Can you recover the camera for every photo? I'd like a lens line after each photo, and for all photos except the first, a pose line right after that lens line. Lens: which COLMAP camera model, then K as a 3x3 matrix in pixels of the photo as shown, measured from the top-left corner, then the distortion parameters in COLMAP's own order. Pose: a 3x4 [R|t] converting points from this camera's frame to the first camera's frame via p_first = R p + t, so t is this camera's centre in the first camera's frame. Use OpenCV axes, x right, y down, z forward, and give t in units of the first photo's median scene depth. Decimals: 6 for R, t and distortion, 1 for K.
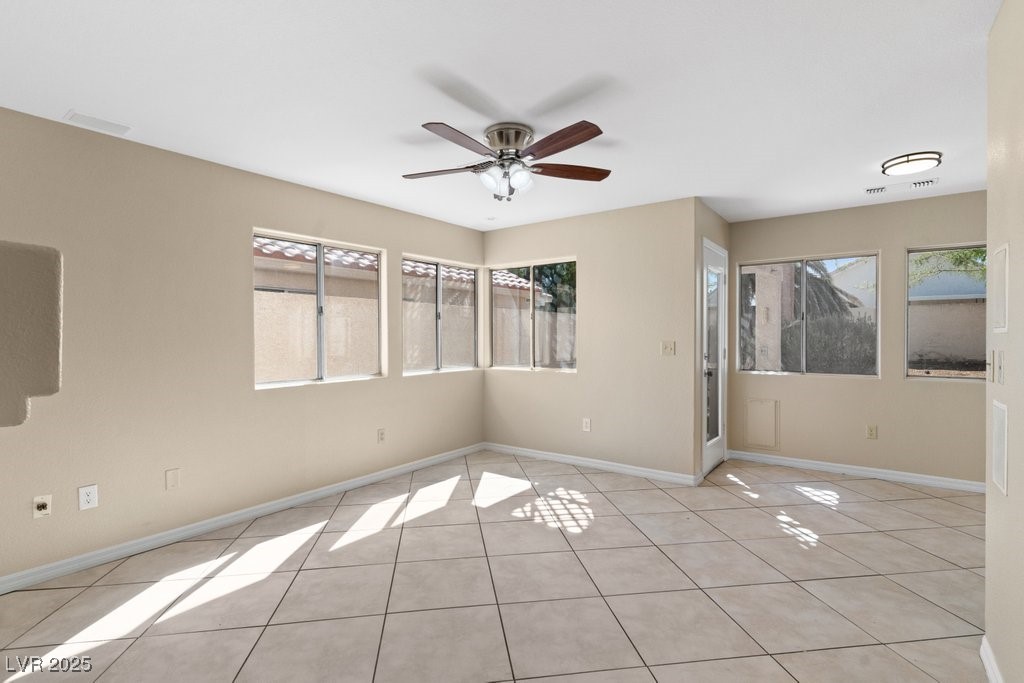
lens RADIAL K [[497.4, 0, 512.2], [0, 497.4, 342.9], [0, 0, 1]] dist [0.000266, 0.000055]
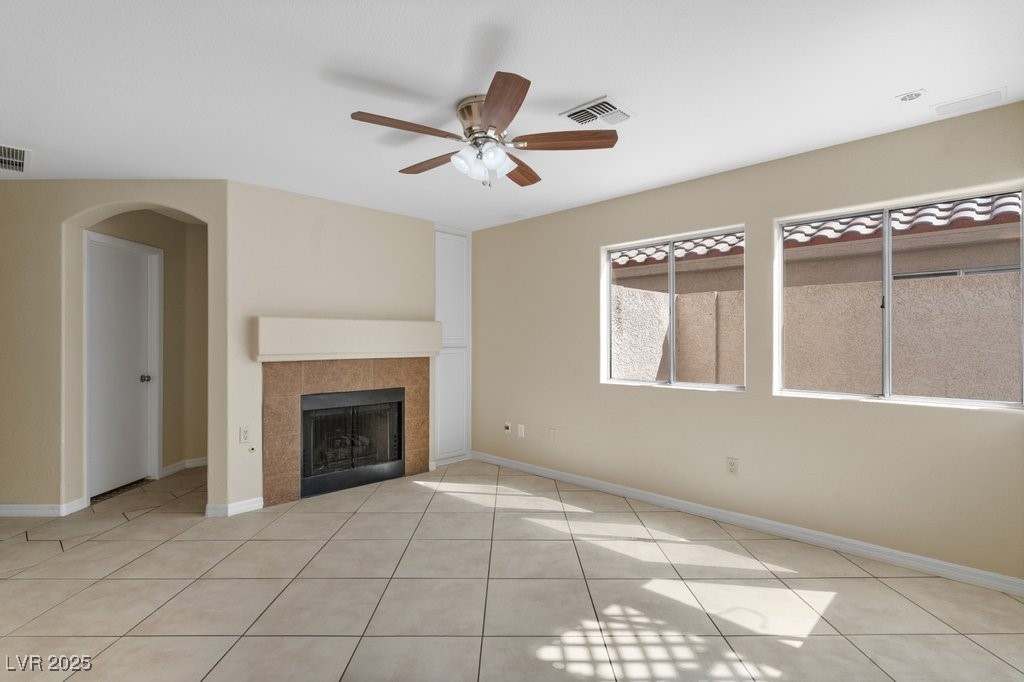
lens RADIAL K [[497.4, 0, 512.2], [0, 497.4, 342.4], [0, 0, 1]] dist [0.000266, 0.000055]
pose [[-0.155152, 0.013663, -0.987796, 0.652927], [-0.008521, 0.999849, 0.015168, -0.018600], [0.987854, 0.010770, -0.155013, 0.923742]]
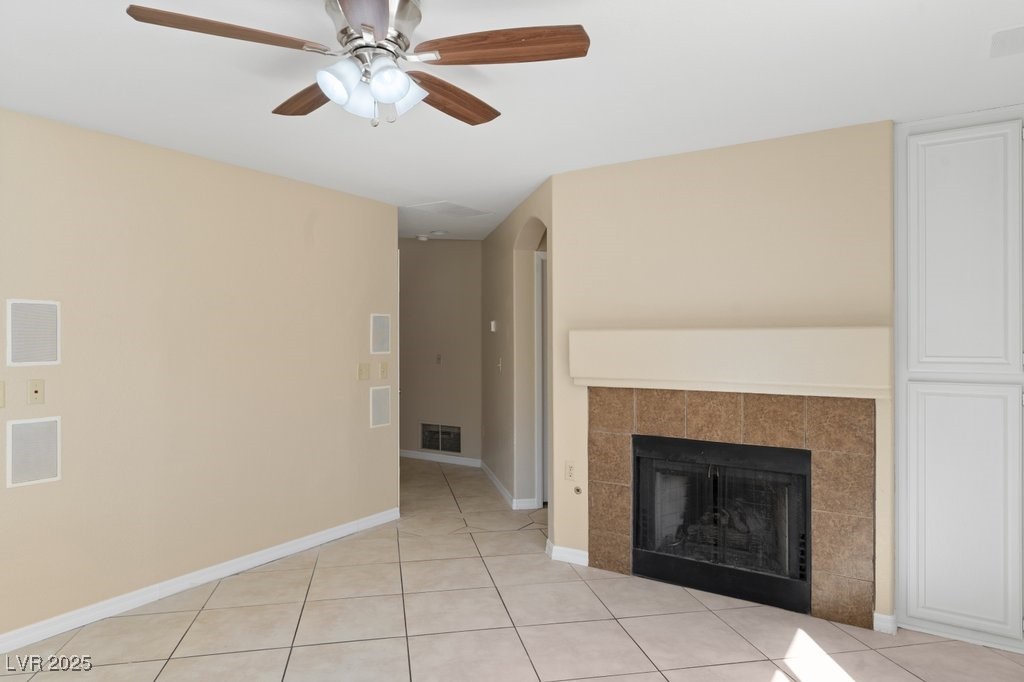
lens RADIAL K [[645.9, 0, 510.8], [0, 645.9, 341.9], [0, 0, 1]] dist [0.005199, 0.001543]
pose [[-0.998889, 0.010311, -0.045987, -0.095322], [0.009491, 0.999793, 0.018018, -0.052340], [0.046163, 0.017562, -0.998780, 1.323515]]
